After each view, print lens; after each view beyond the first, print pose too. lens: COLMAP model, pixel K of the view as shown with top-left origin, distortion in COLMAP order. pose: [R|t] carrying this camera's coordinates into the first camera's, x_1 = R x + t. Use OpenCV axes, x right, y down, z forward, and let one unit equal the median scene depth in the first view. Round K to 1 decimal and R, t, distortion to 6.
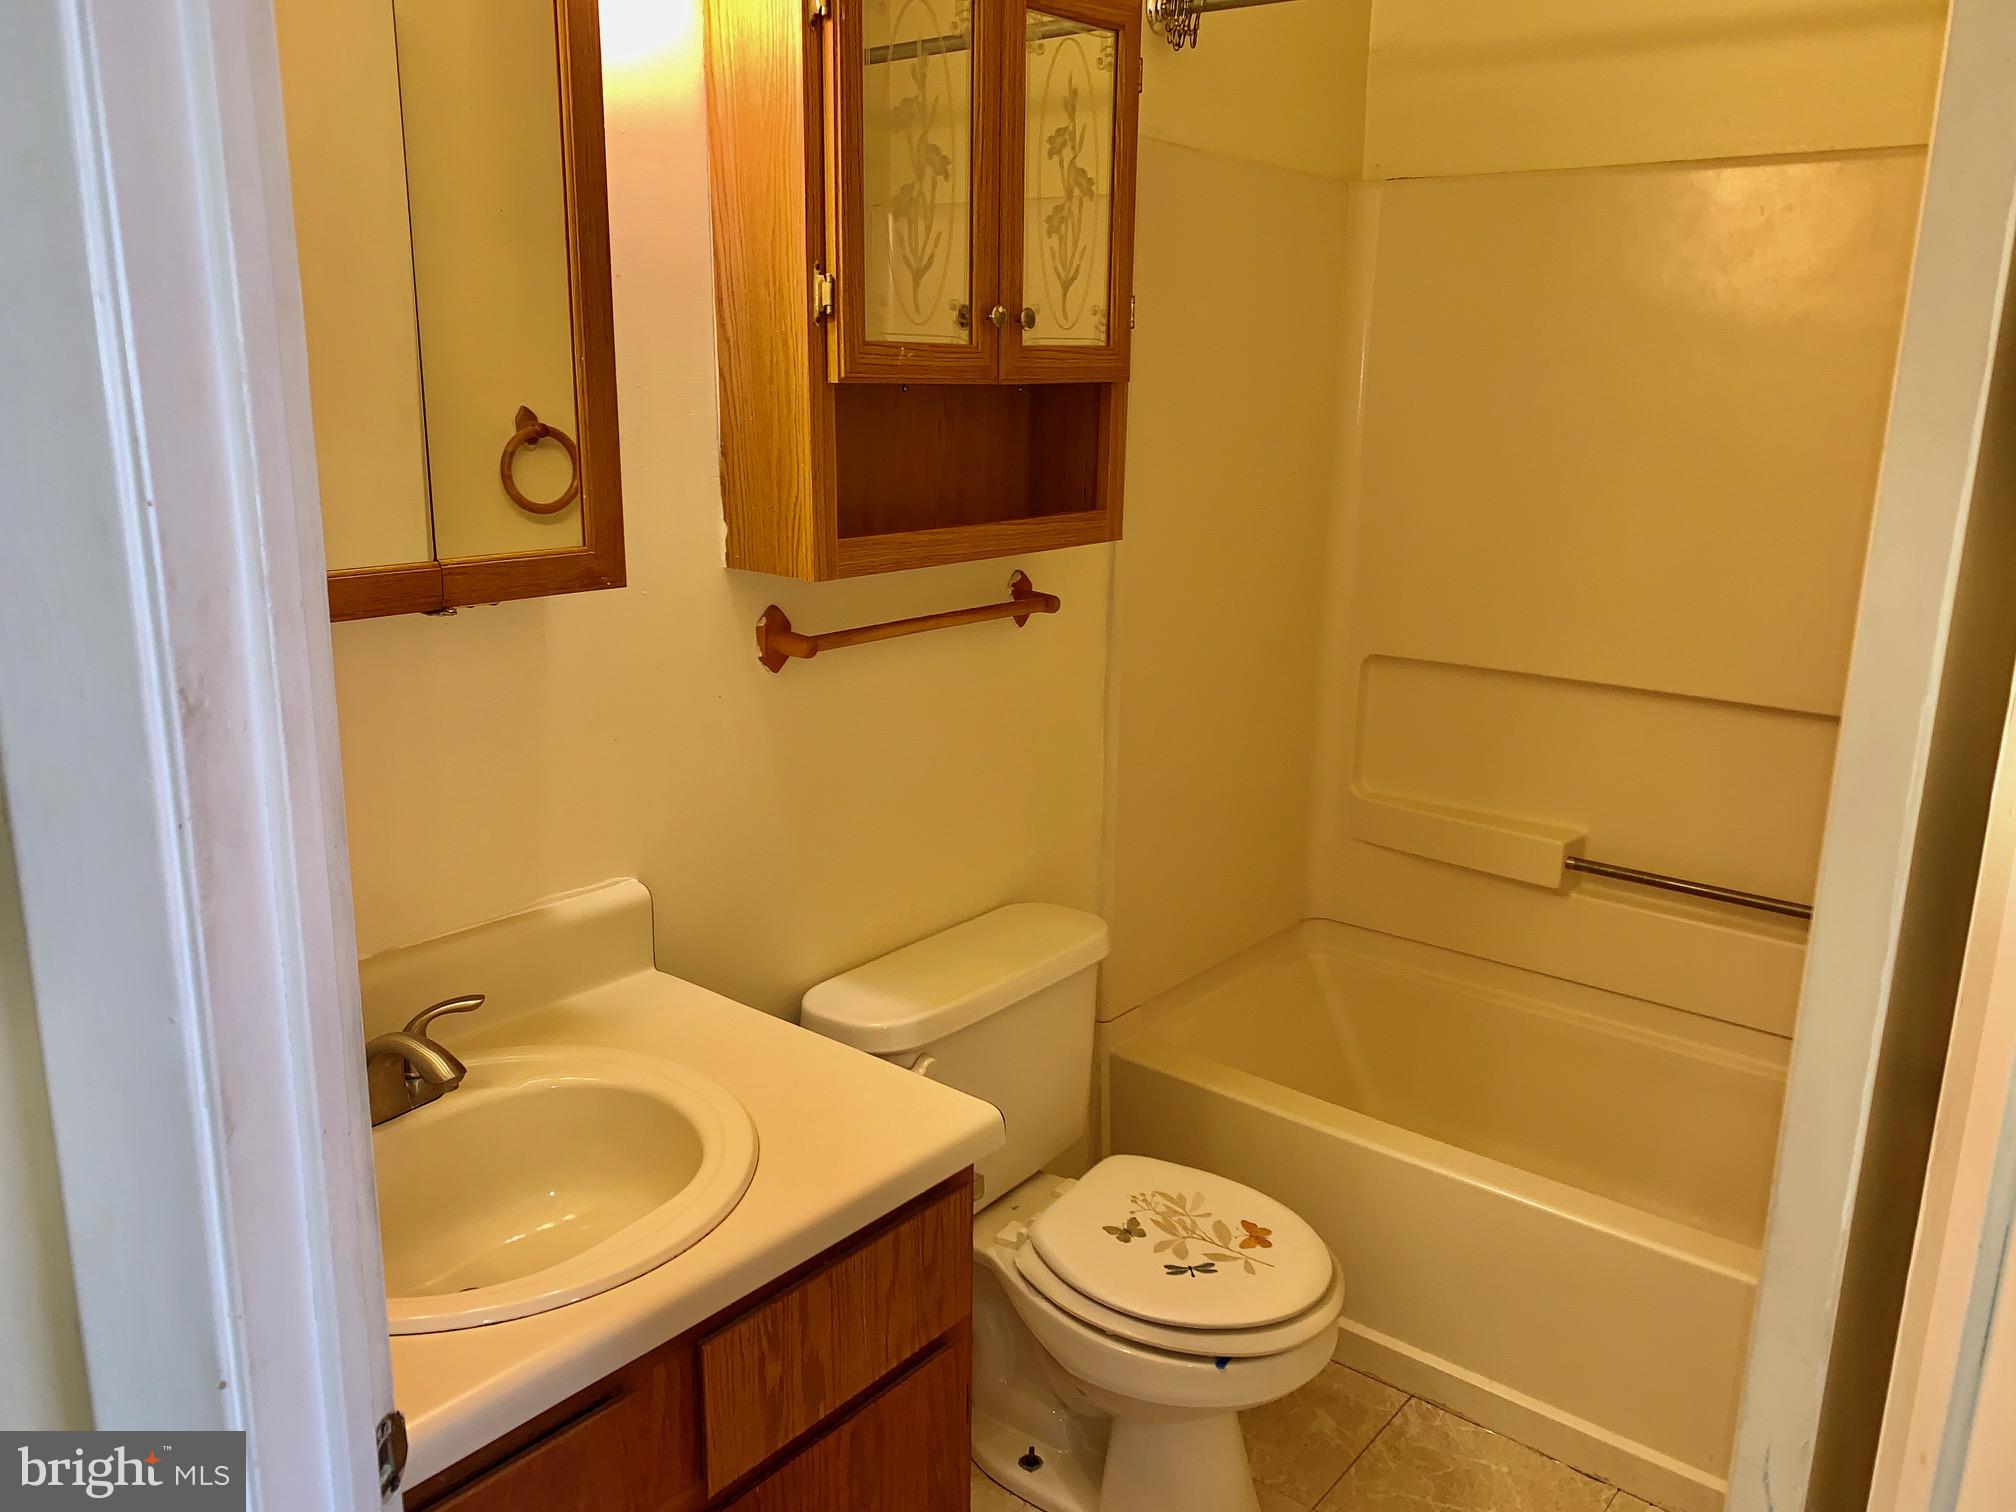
lens RADIAL K [[1536.4, 0, 1021.5], [0, 1536.4, 762.9], [0, 0, 1]] dist [0.028309, -0.063095]
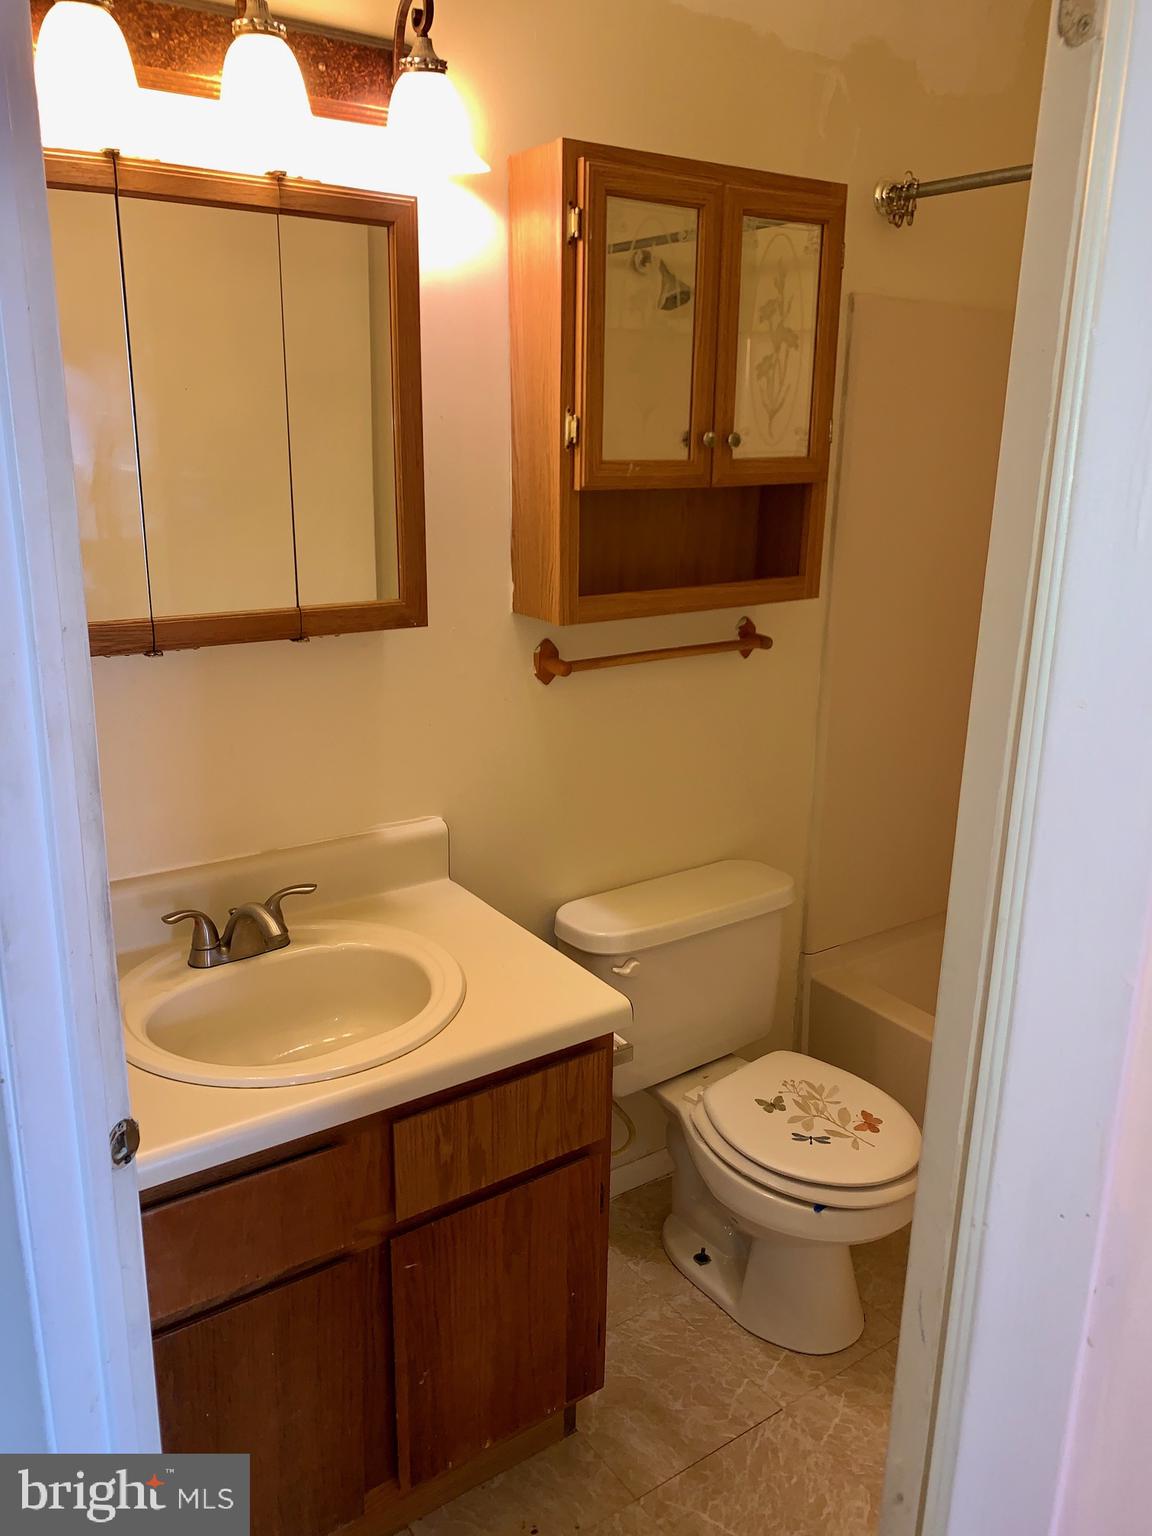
lens RADIAL K [[1170.6, 0, 573.2], [0, 1170.6, 757.7], [0, 0, 1]] dist [0.028309, -0.063095]
pose [[0.959673, 0.073817, -0.271255, 0.180010], [-0.068625, 0.997233, 0.028591, -0.025162], [0.272615, -0.008823, 0.962083, -0.059961]]
